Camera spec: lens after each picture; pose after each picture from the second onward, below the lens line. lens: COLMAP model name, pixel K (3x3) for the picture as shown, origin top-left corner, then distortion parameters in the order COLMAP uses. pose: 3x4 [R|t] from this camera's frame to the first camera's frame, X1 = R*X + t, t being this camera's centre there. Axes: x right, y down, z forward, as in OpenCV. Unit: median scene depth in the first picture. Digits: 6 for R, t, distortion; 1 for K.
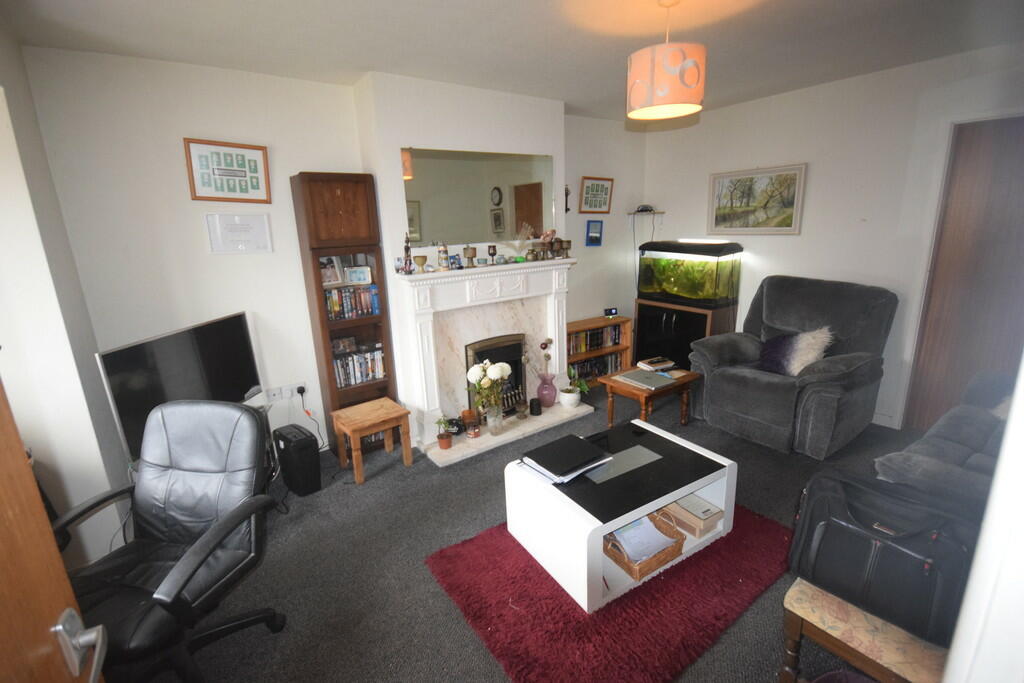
lens RADIAL K [[475.4, 0, 508.6], [0, 475.4, 344.6], [0, 0, 1]] dist [-0.000530, 0.000259]
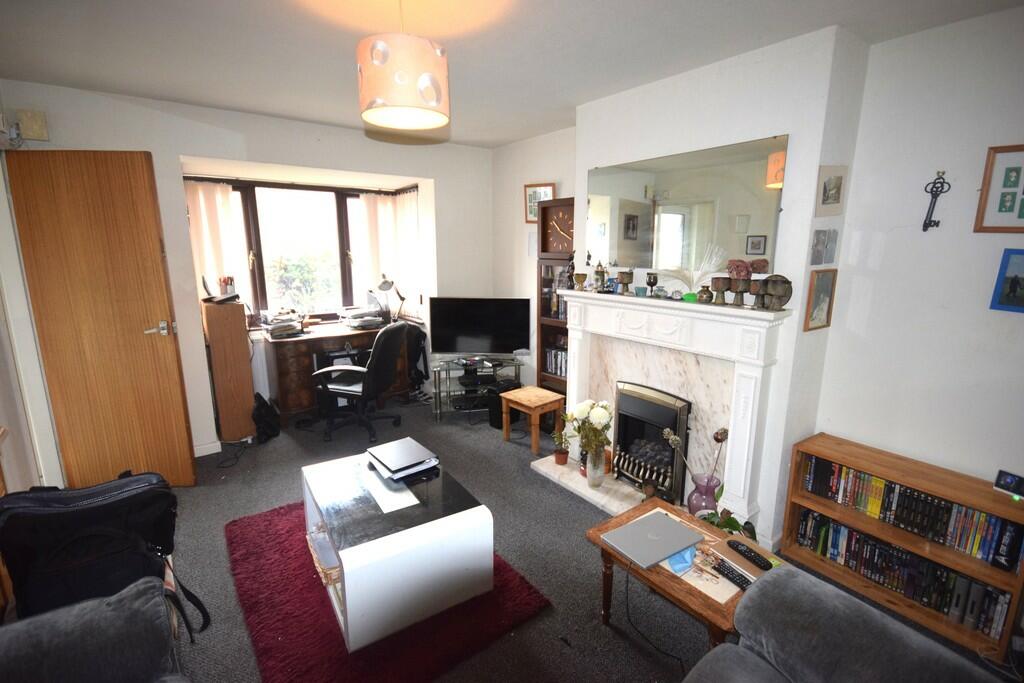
lens RADIAL K [[475.4, 0, 508.6], [0, 475.4, 344.6], [0, 0, 1]] dist [-0.000530, 0.000259]
pose [[0.008321, 0.240311, -0.970660, 0.756090], [-0.254773, 0.939169, 0.230330, -0.215221], [0.966965, 0.245381, 0.069040, 0.733740]]
